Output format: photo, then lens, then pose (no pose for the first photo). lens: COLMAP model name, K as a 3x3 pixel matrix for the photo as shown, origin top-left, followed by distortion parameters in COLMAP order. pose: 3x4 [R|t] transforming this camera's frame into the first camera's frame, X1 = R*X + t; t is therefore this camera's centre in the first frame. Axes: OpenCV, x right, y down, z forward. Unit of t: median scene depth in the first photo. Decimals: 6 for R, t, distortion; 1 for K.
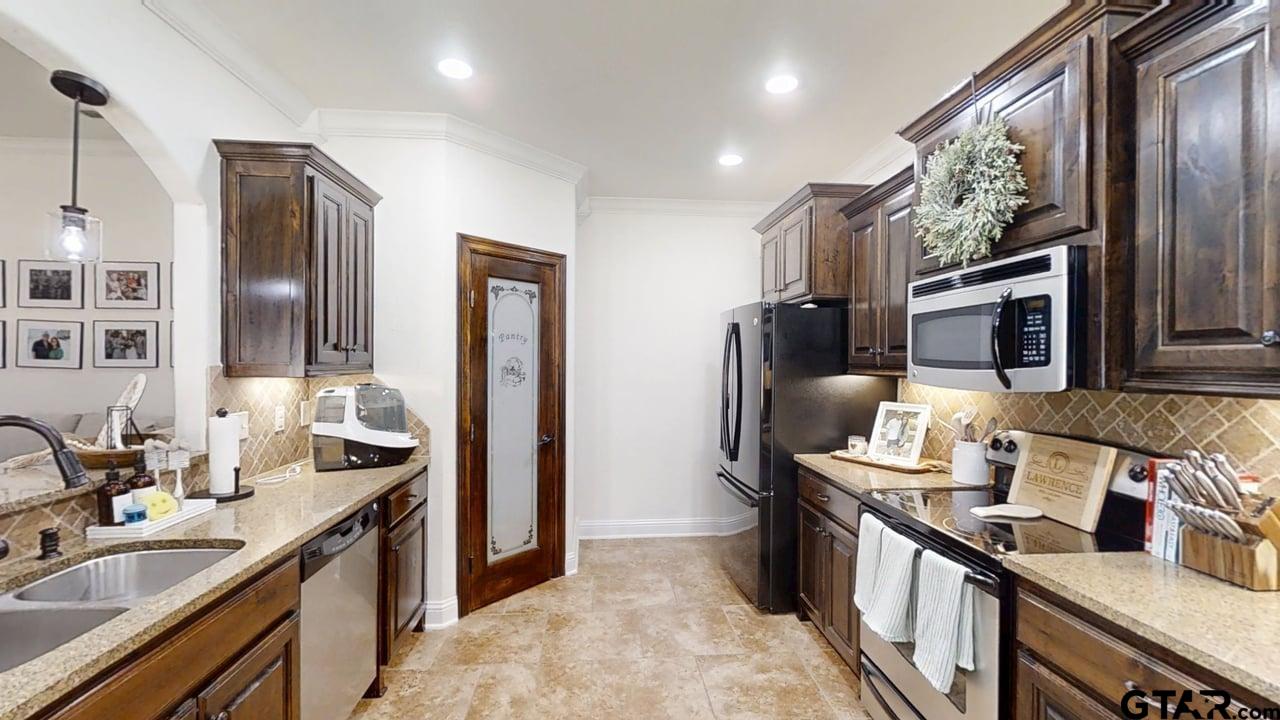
lens RADIAL K [[468.6, 0, 639.1], [0, 468.6, 362.8], [0, 0, 1]] dist [0.000390, 0.000014]
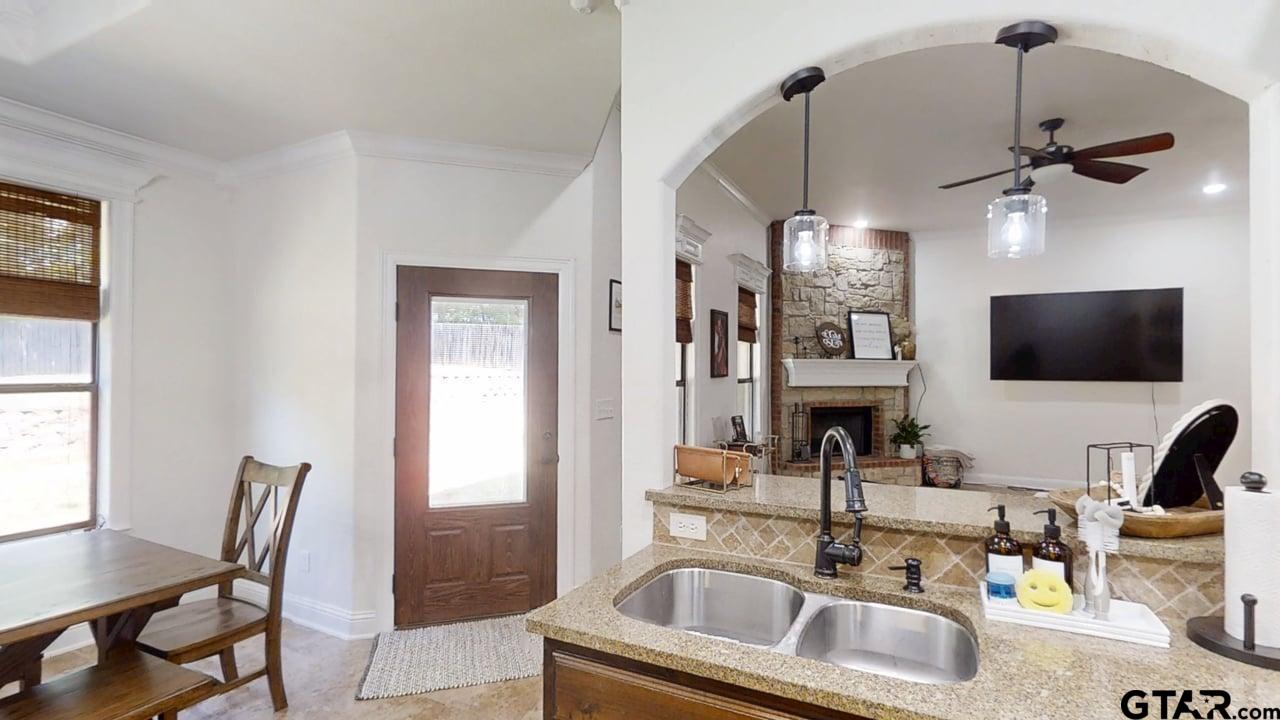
lens RADIAL K [[592.9, 0, 639.7], [0, 592.9, 364.1], [0, 0, 1]] dist [-0.000214, -0.000075]
pose [[-0.515134, -0.015001, -0.856978, 0.002889], [-0.014201, 0.999859, -0.008965, -0.001629], [0.856992, 0.007552, -0.515274, 0.243173]]
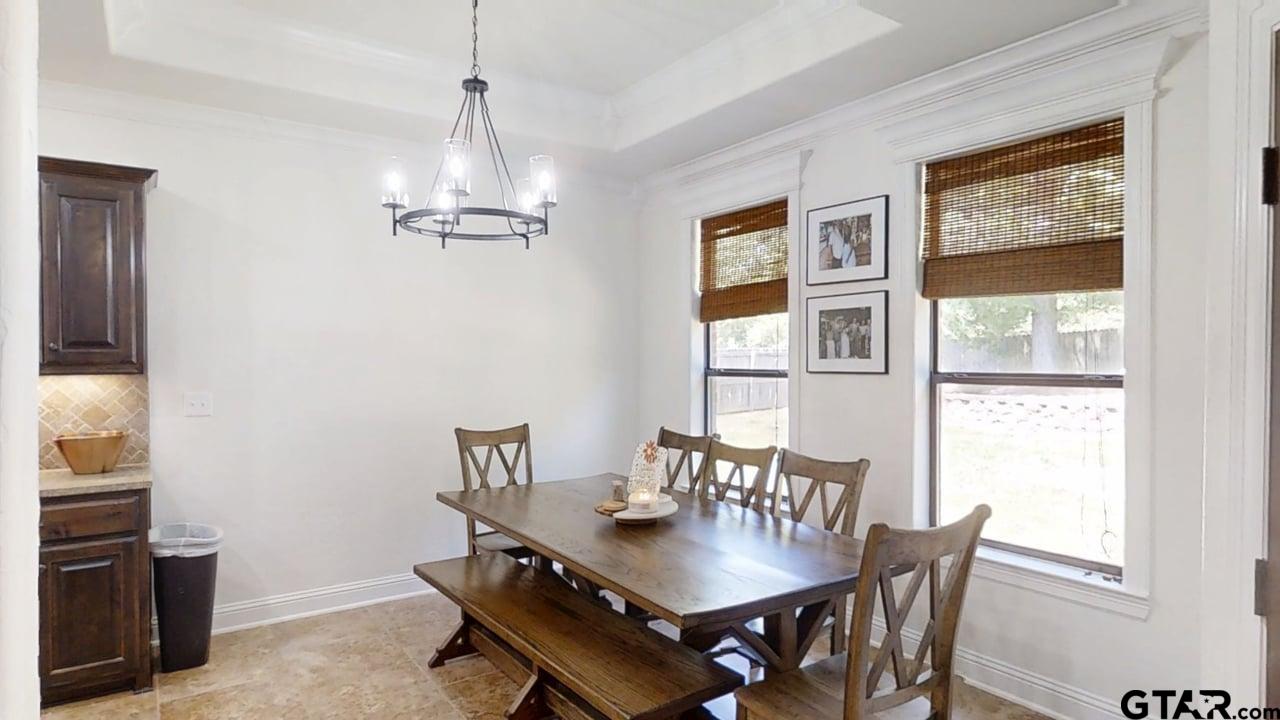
lens RADIAL K [[710.3, 0, 640.0], [0, 710.3, 364.7], [0, 0, 1]] dist [0.000519, 0.000107]
pose [[-0.507452, -0.011855, 0.861599, -0.649744], [0.007175, 0.999813, 0.017982, 0.000714], [-0.861650, 0.015307, -0.507272, -0.058060]]
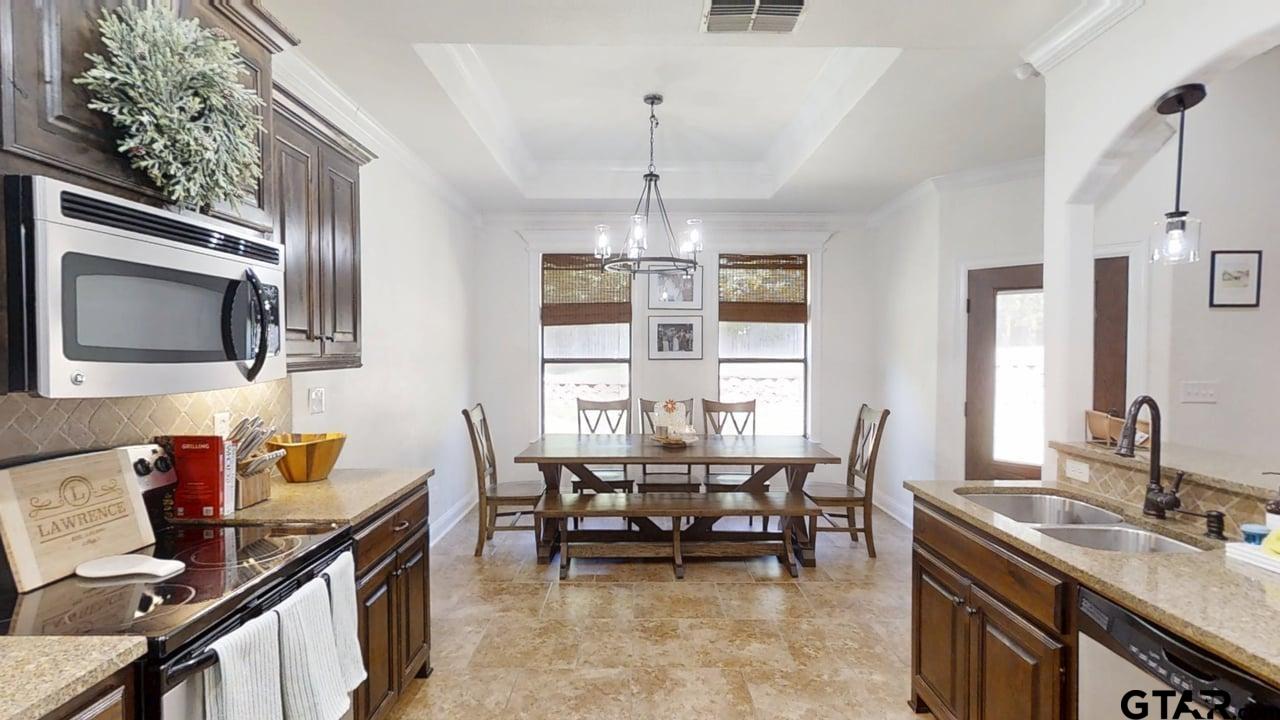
lens RADIAL K [[592.9, 0, 639.7], [0, 592.9, 364.1], [0, 0, 1]] dist [-0.000214, -0.000075]
pose [[-0.997262, -0.006702, 0.073643, -0.014773], [-0.004181, 0.999402, 0.034337, -0.006148], [-0.073829, 0.033935, -0.996693, 0.640001]]
